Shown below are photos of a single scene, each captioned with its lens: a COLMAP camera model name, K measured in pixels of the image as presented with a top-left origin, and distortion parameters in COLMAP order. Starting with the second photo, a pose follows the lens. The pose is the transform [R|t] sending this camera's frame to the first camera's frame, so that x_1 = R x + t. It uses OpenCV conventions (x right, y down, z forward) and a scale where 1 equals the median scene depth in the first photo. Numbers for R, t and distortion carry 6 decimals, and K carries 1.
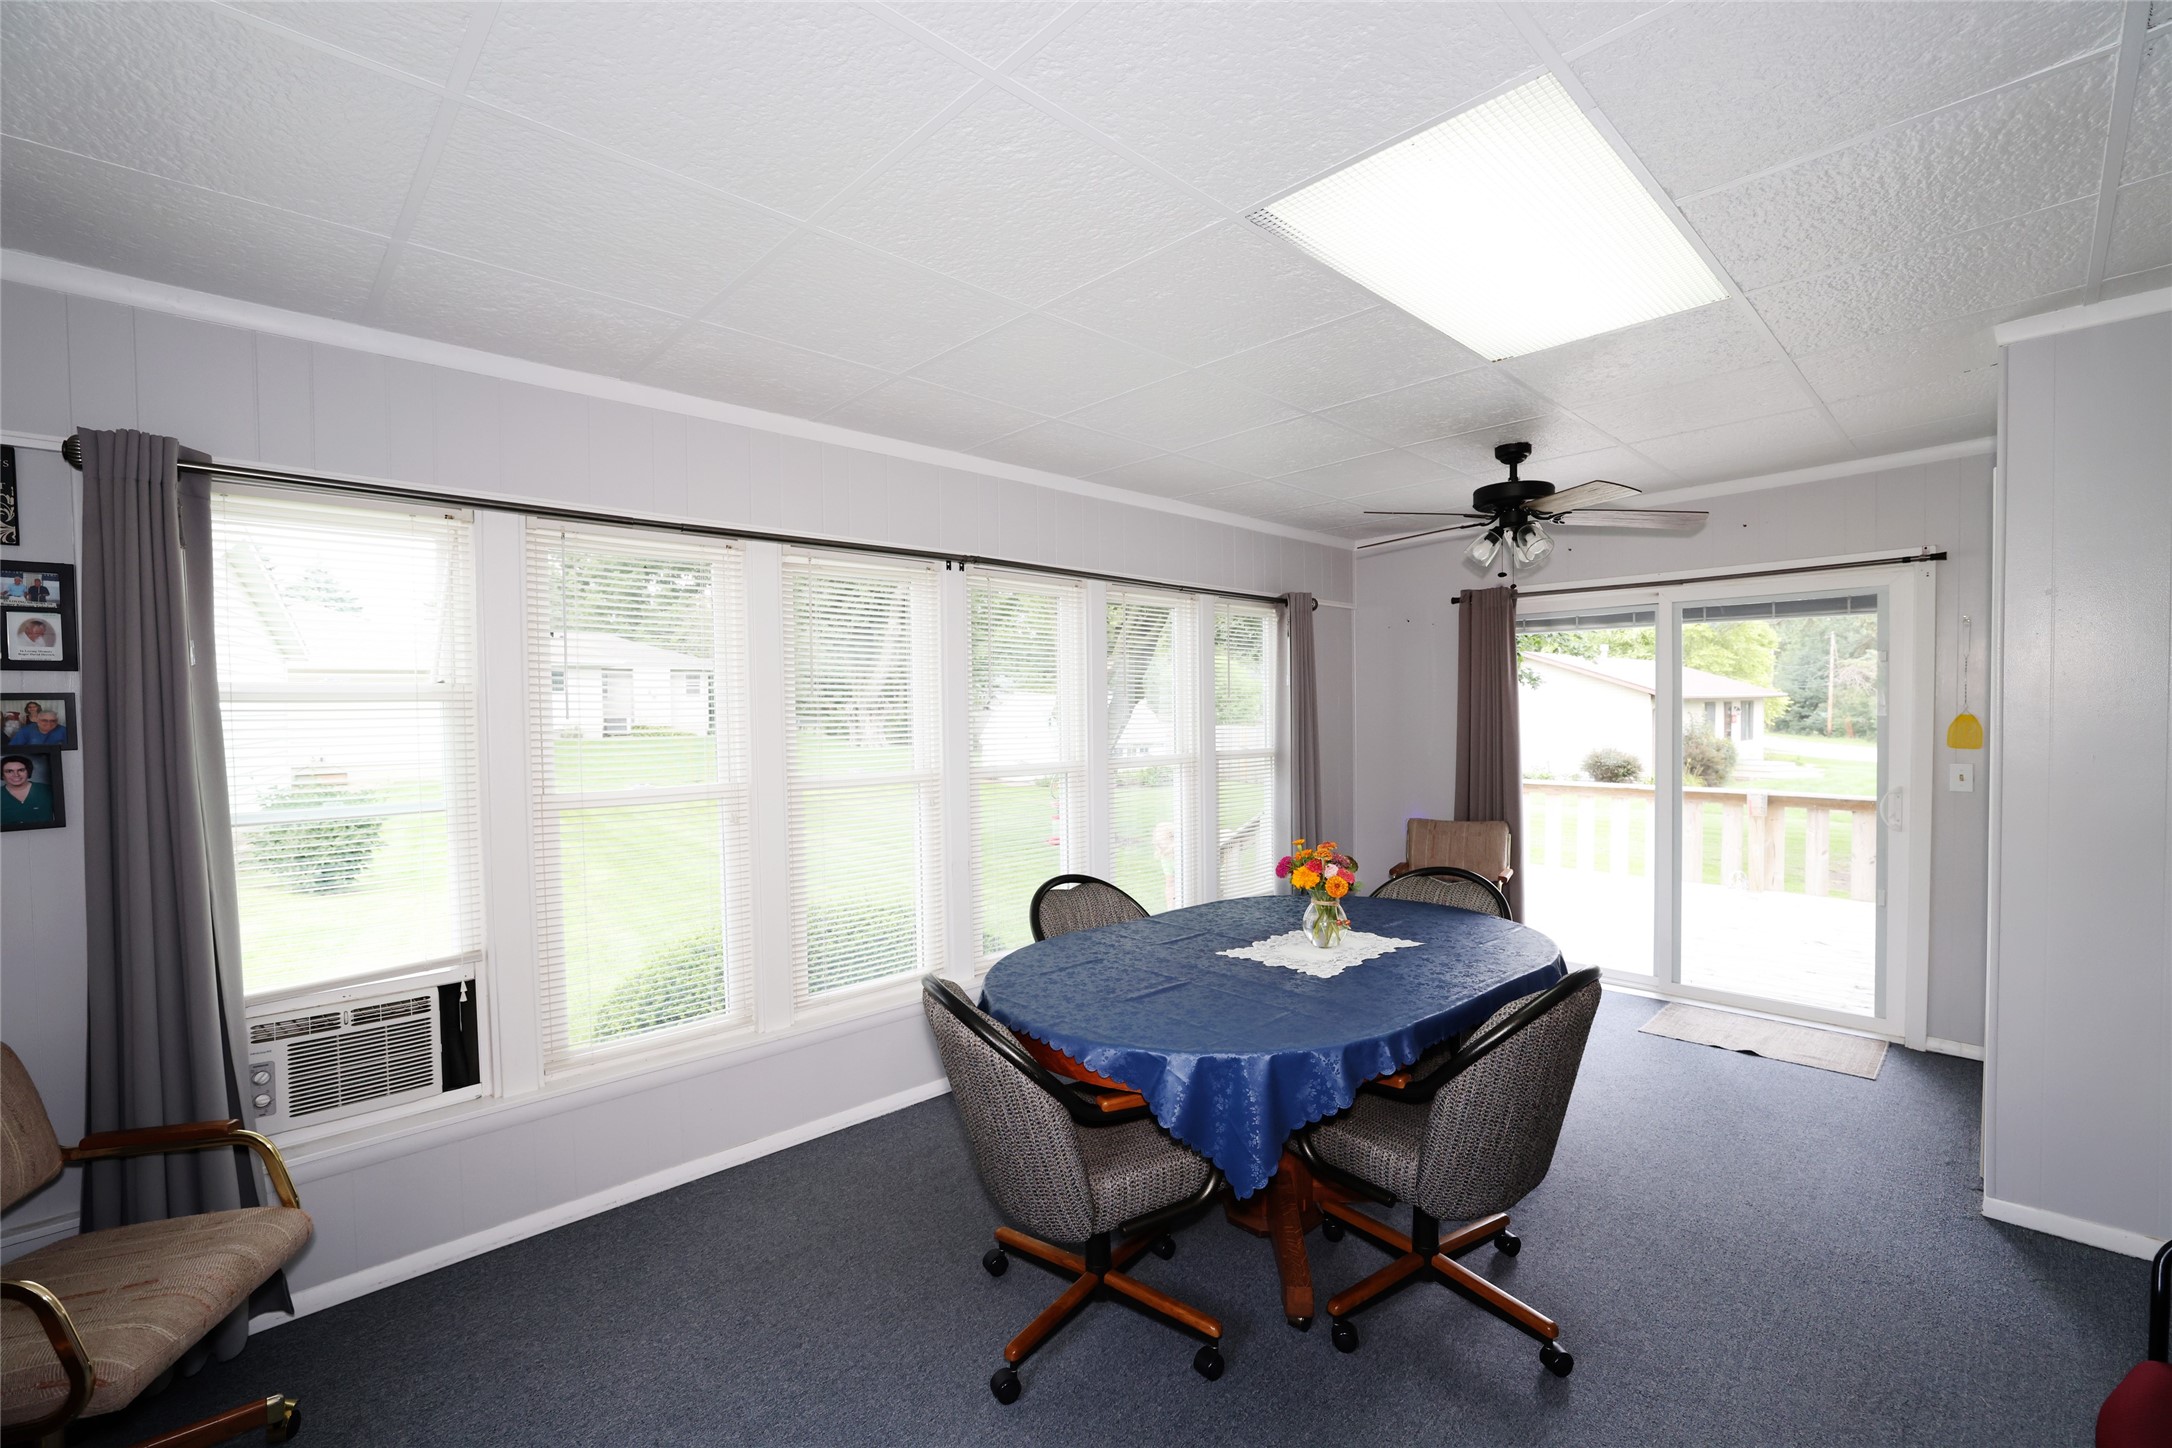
lens RADIAL K [[927.2, 0, 1081.8], [0, 927.2, 734.4], [0, 0, 1]] dist [-0.045877, 0.017303]
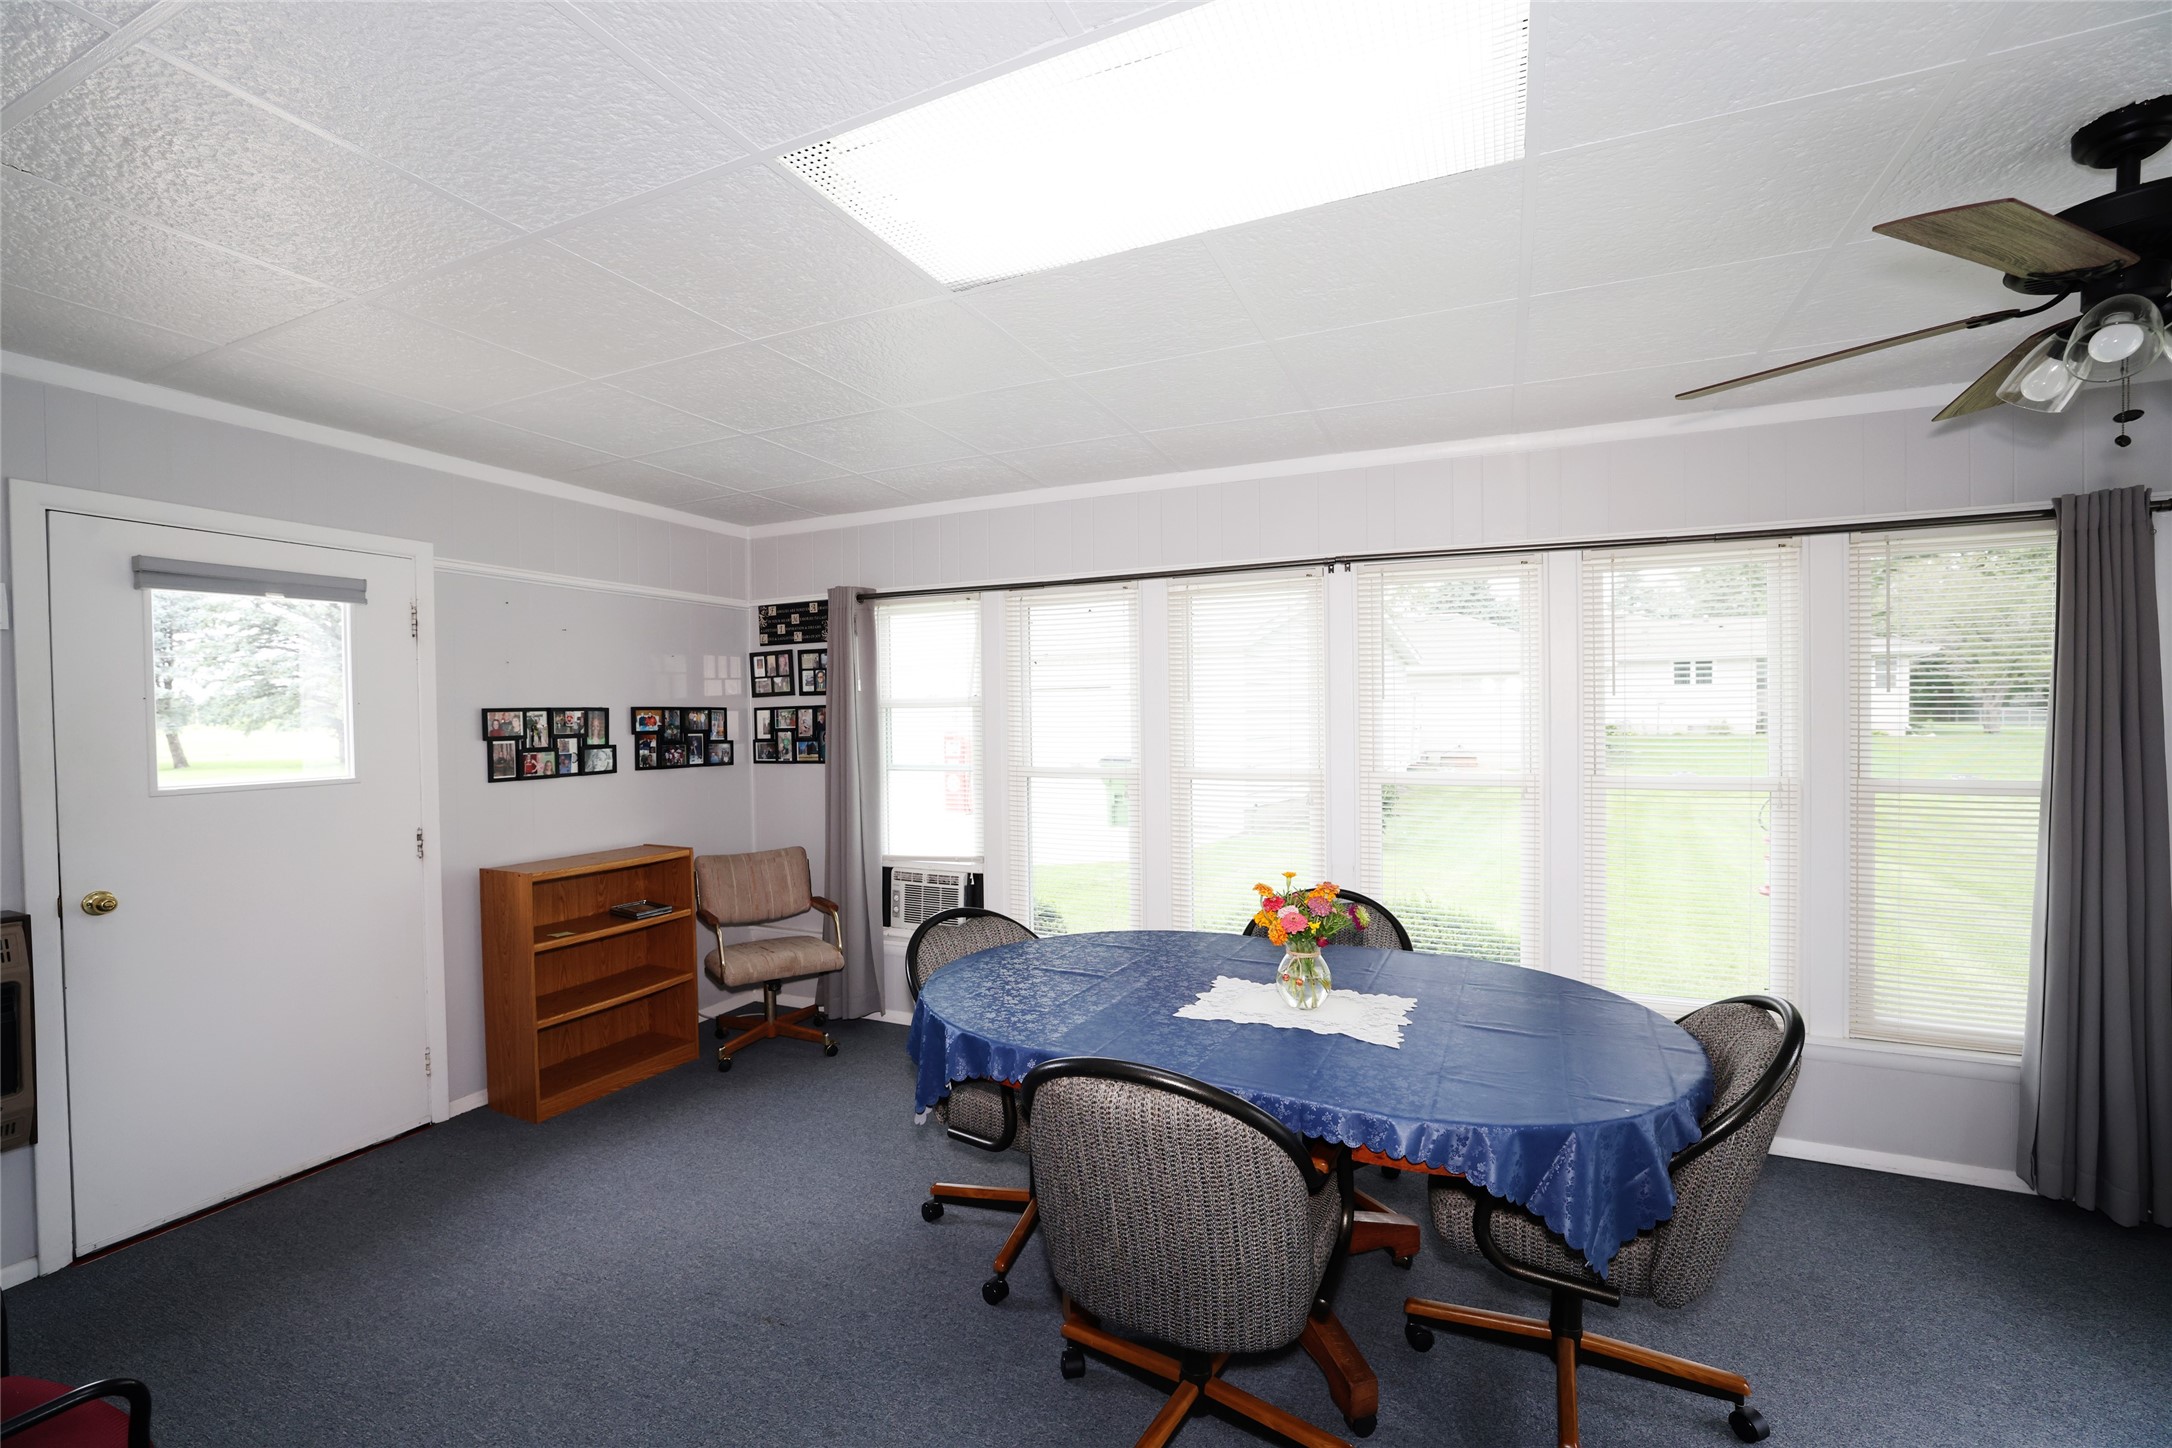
lens RADIAL K [[927.2, 0, 1081.8], [0, 927.2, 734.4], [0, 0, 1]] dist [-0.045877, 0.017303]
pose [[0.372288, 0.029055, -0.927662, 0.857011], [-0.023942, 0.999478, 0.021695, -0.023437], [0.927808, 0.014134, 0.372789, 0.474926]]
